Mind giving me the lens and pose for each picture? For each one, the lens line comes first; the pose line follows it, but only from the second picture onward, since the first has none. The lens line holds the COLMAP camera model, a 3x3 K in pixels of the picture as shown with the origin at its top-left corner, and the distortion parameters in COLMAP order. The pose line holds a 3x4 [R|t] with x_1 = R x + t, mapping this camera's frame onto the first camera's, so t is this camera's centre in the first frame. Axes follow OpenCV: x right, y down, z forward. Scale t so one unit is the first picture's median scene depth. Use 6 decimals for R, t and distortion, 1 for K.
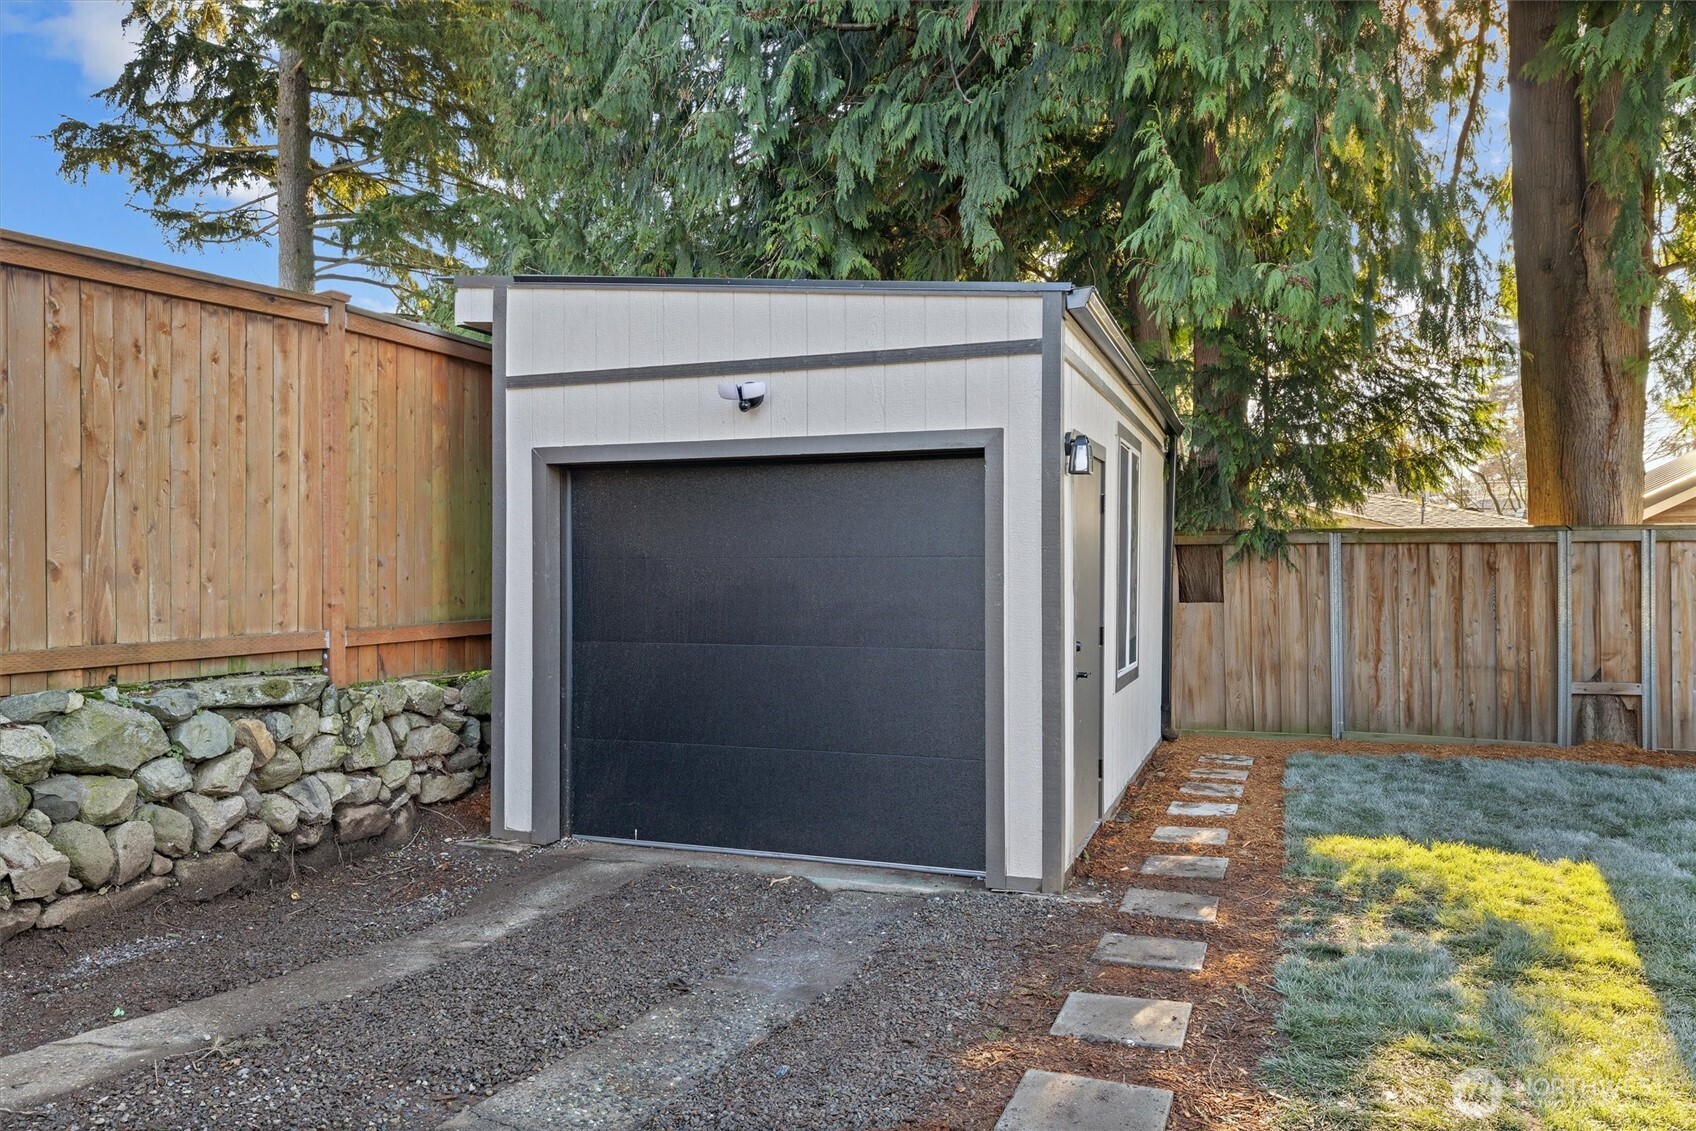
lens RADIAL K [[1153.7, 0, 817.3], [0, 1153.7, 566.6], [0, 0, 1]] dist [0.000226, -0.002272]
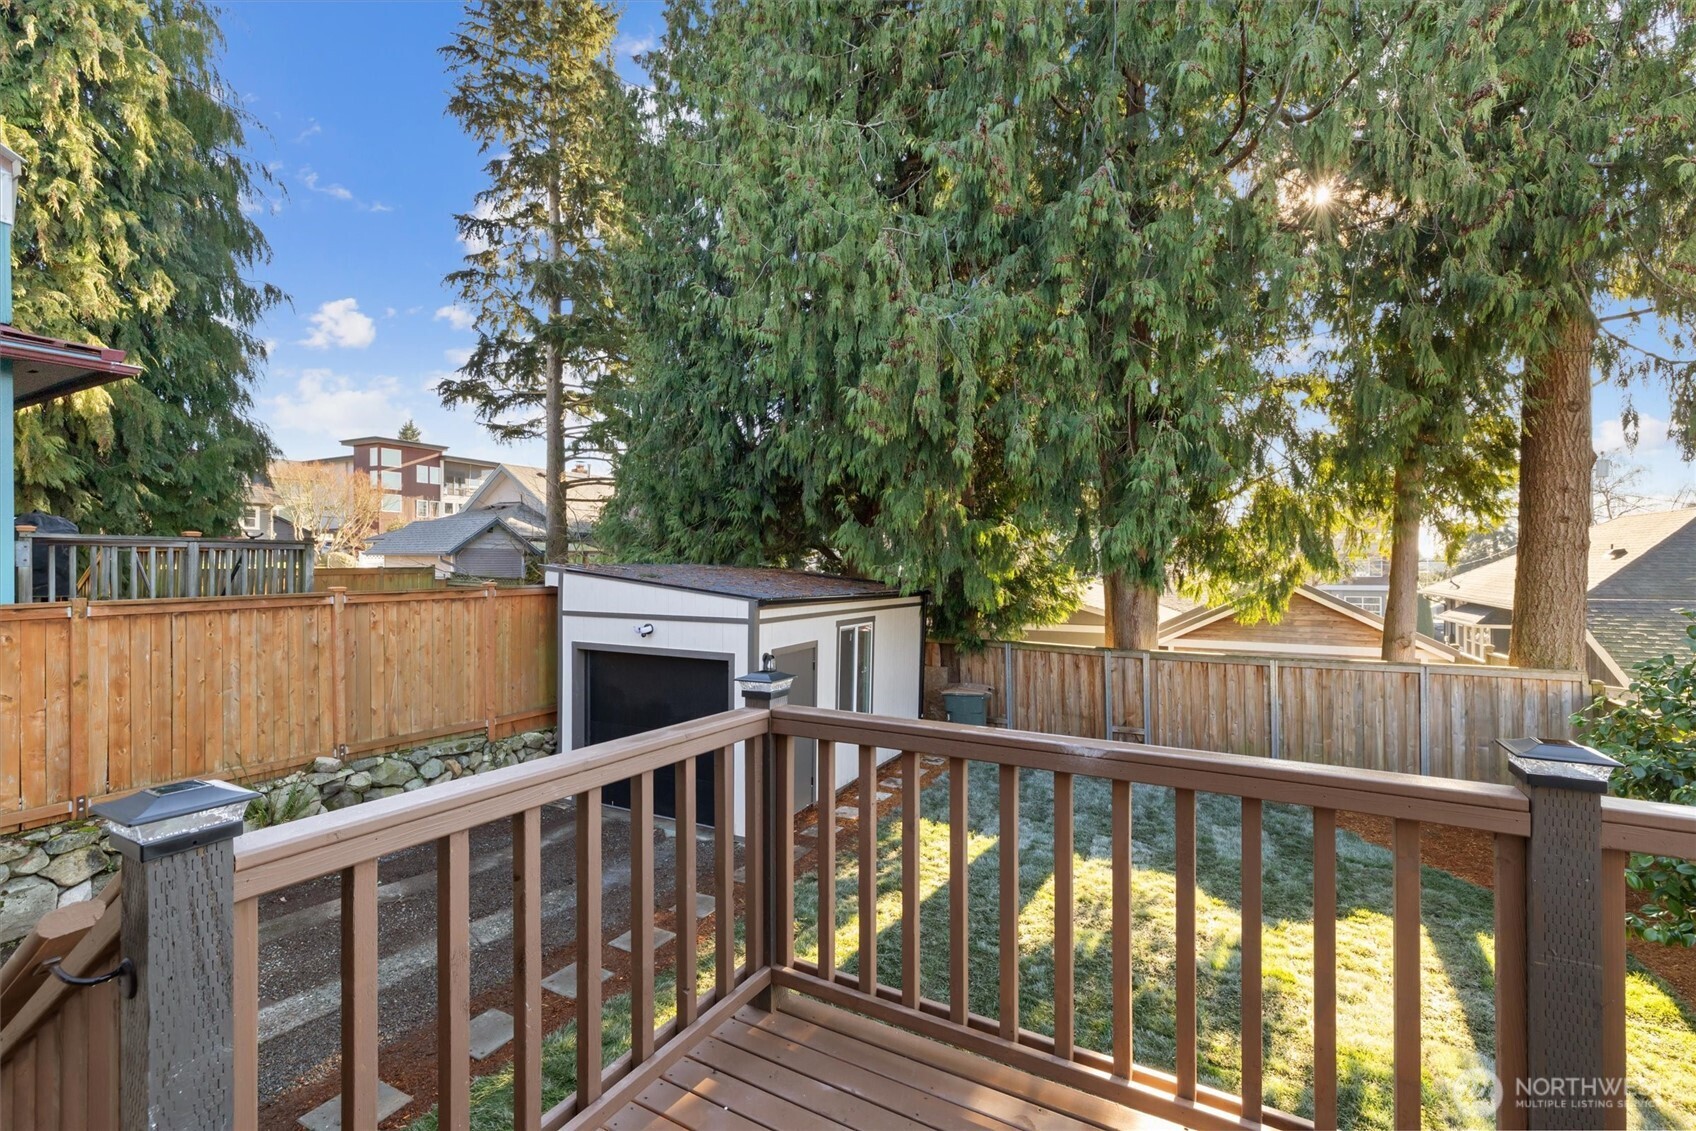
lens RADIAL K [[730.2, 0, 844.6], [0, 730.2, 559.8], [0, 0, 1]] dist [-0.001281, 0.000284]
pose [[0.993113, 0.003809, -0.117100, 0.339556], [-0.002642, 0.999945, 0.010114, -0.198545], [0.117132, -0.009735, 0.993069, -0.305087]]
